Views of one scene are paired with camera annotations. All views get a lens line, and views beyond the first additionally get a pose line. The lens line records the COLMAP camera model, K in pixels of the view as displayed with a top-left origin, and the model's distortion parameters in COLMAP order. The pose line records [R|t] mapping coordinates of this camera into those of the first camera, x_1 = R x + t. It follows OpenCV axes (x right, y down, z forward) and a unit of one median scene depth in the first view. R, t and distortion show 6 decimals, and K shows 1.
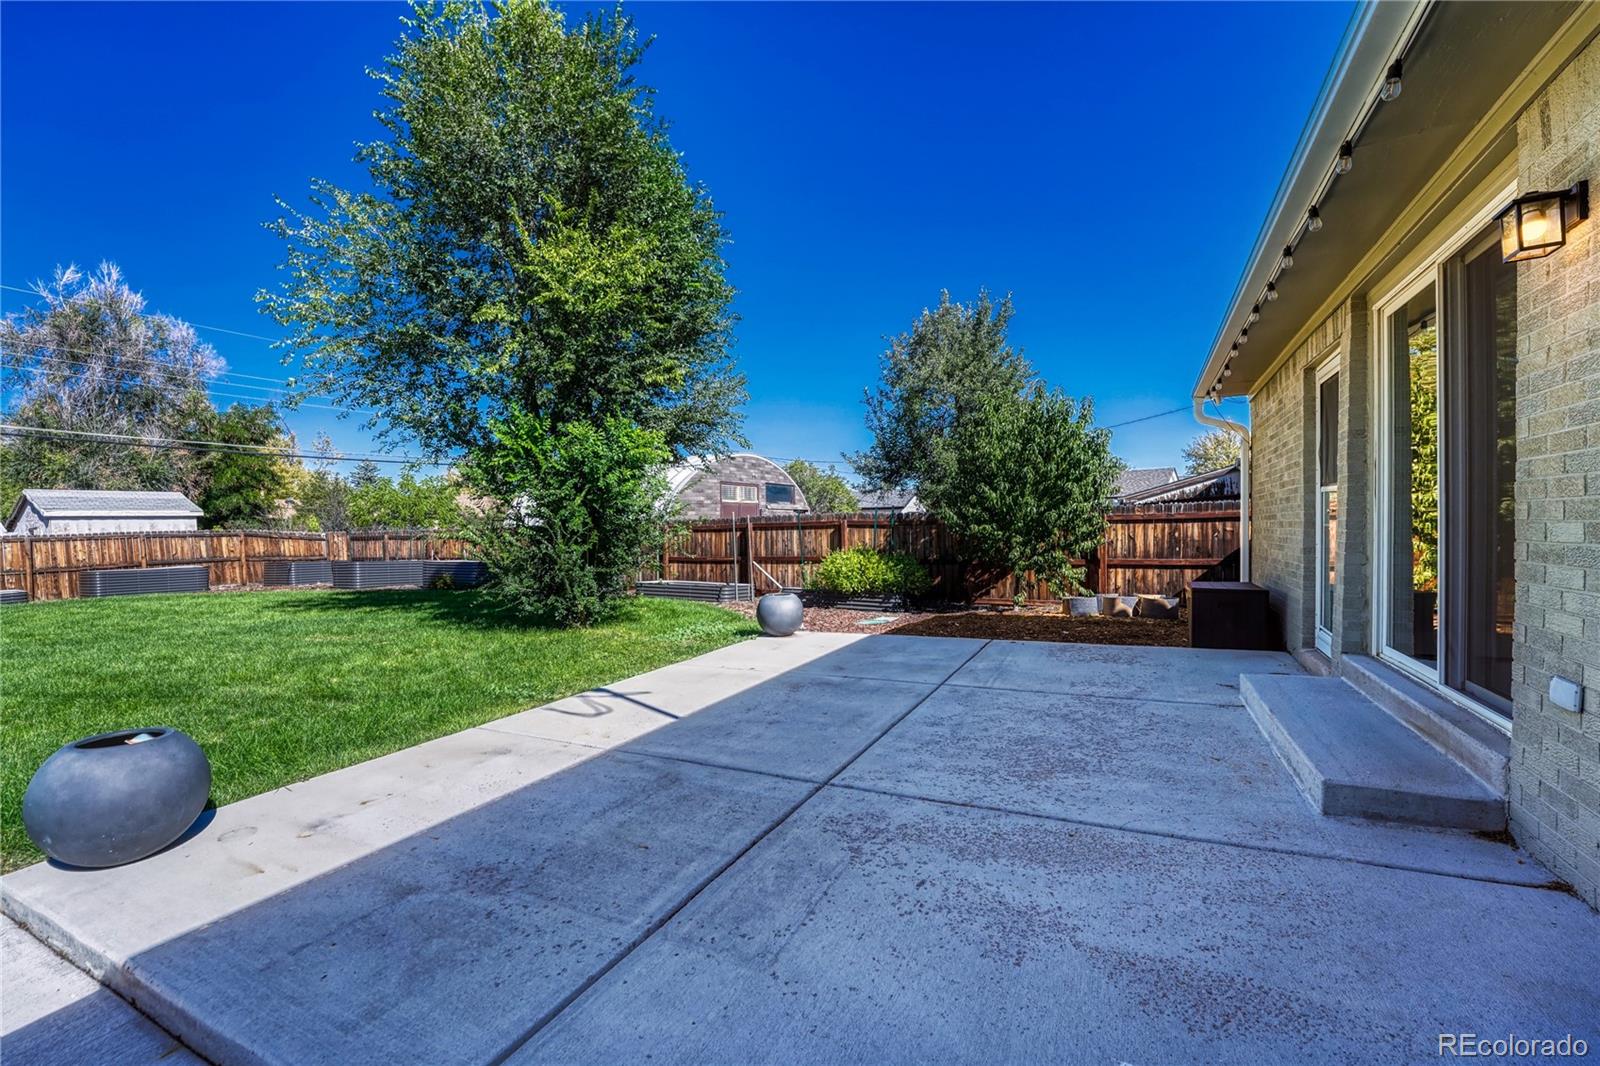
lens RADIAL K [[665.2, 0, 801.8], [0, 665.2, 552.0], [0, 0, 1]] dist [-0.015514, 0.001262]
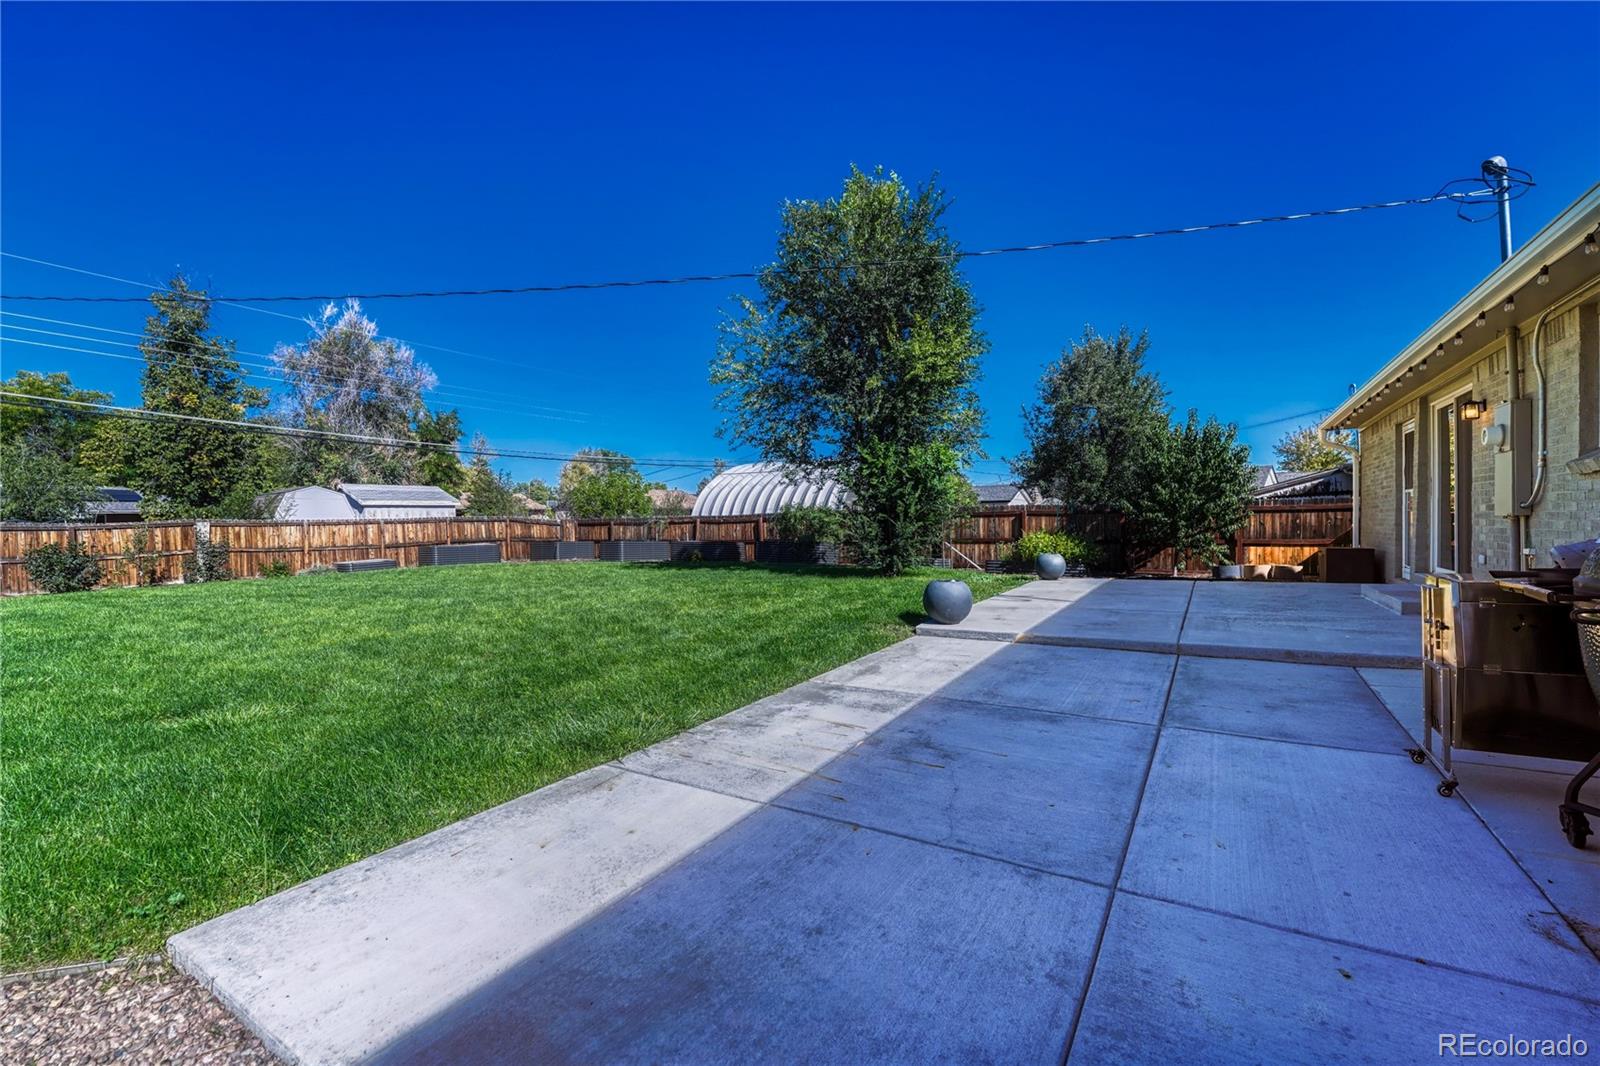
lens RADIAL K [[665.2, 0, 807.6], [0, 665.2, 535.7], [0, 0, 1]] dist [-0.015514, 0.001262]
pose [[0.996364, 0.007767, -0.084843, -0.181160], [-0.008995, 0.999860, -0.014102, 0.017740], [0.084721, 0.014814, 0.996295, -0.244243]]
